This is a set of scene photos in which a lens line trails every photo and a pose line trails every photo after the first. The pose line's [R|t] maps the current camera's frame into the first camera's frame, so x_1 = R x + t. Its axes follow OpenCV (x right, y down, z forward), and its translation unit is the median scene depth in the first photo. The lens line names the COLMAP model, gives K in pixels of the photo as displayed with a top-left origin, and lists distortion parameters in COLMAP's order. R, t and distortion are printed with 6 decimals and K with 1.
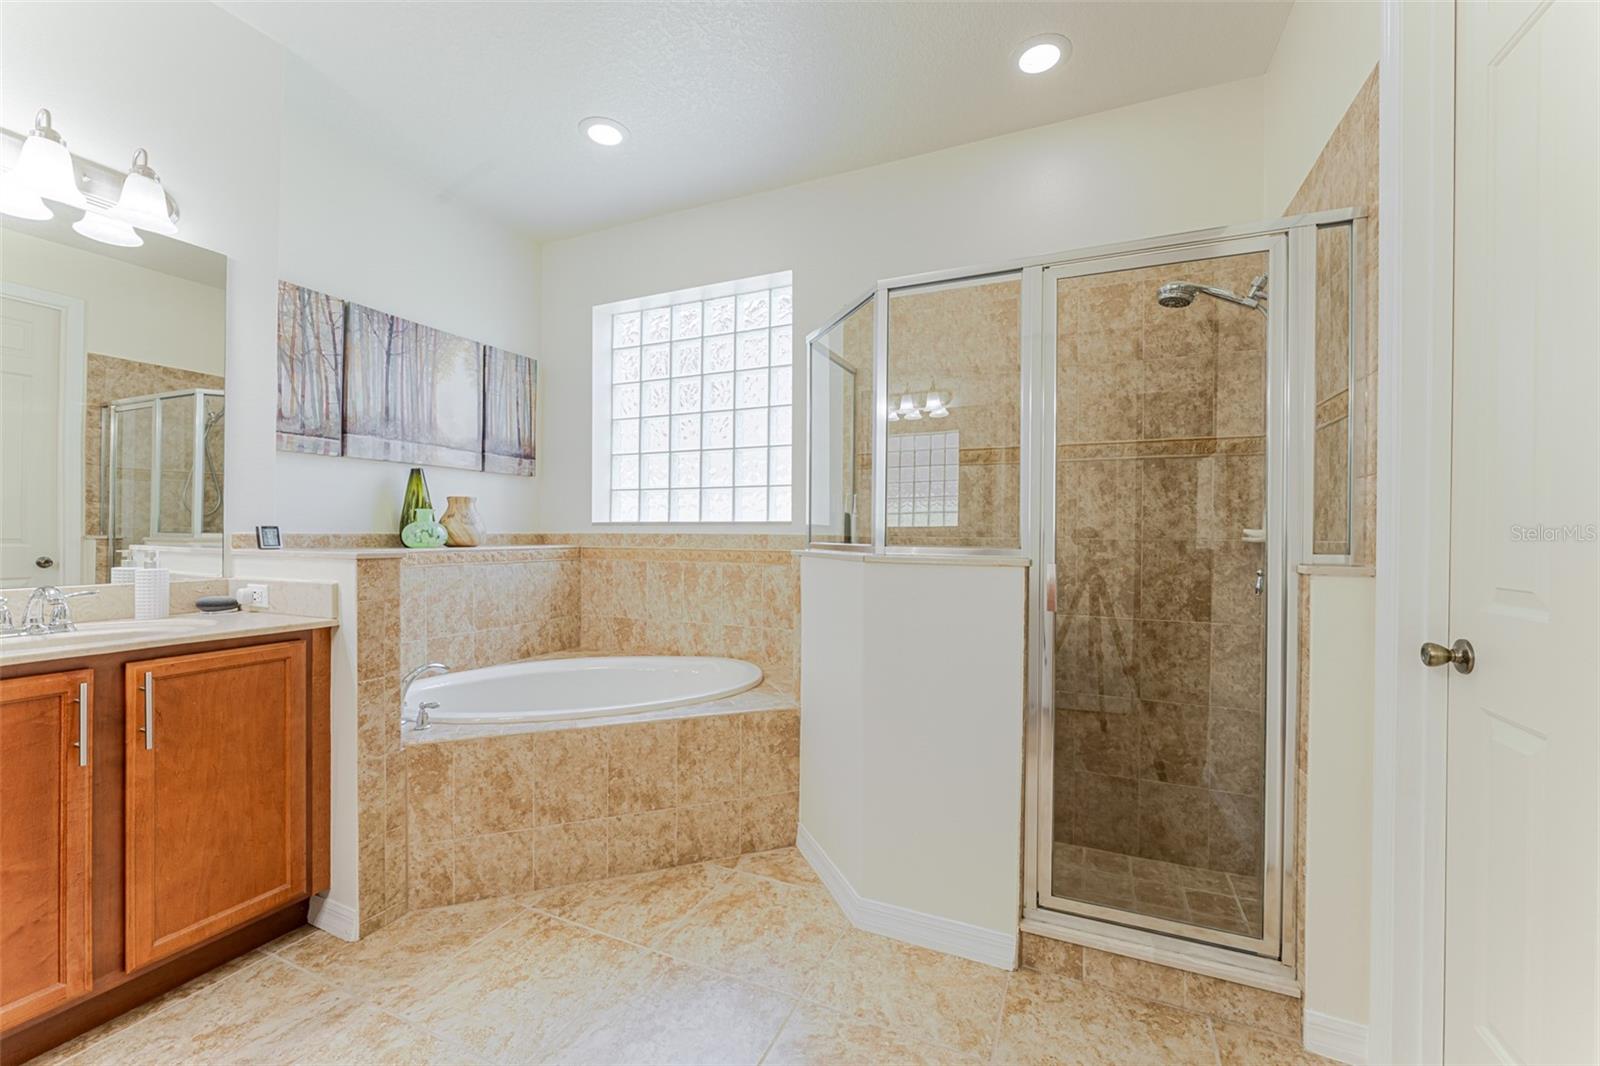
lens RADIAL K [[636.6, 0, 800.0], [0, 636.6, 533.0], [0, 0, 1]] dist [-0.007978, 0.000615]
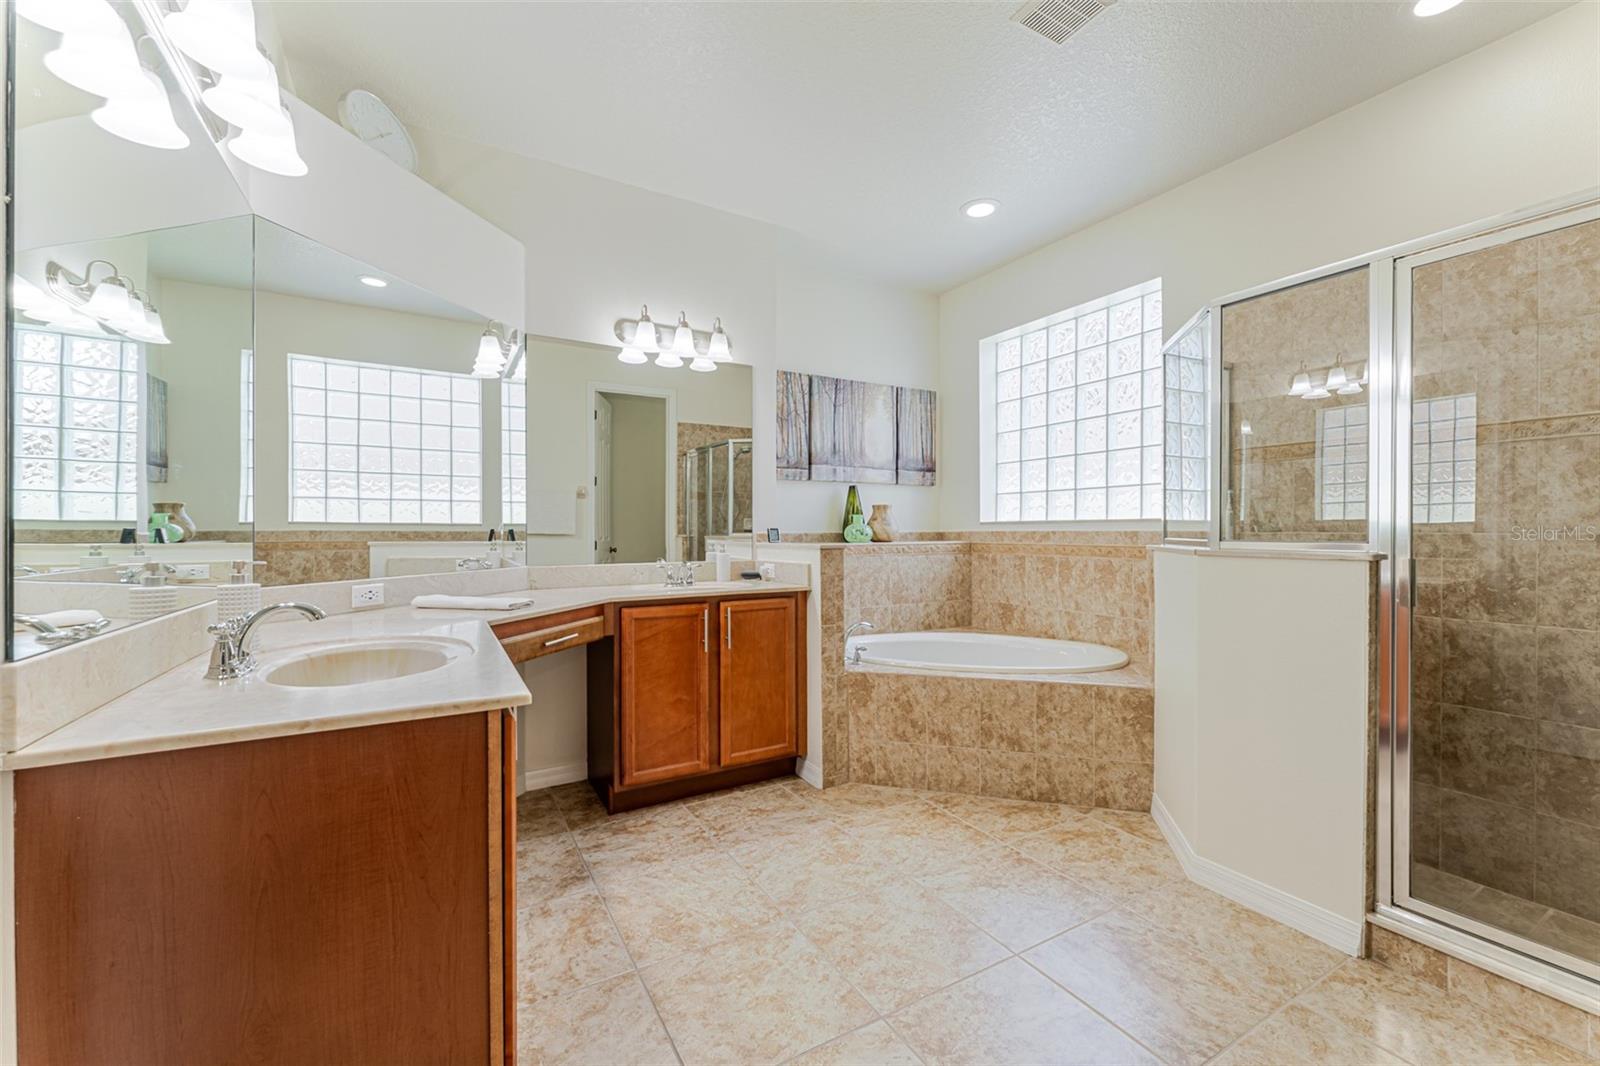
lens RADIAL K [[637.8, 0, 800.0], [0, 637.8, 533.0], [0, 0, 1]] dist [0.000867, 0.000166]
pose [[0.809019, -0.005933, -0.587752, 0.164197], [0.007792, 0.999969, 0.000630, 0.000530], [0.587731, -0.005090, 0.809041, -0.265315]]
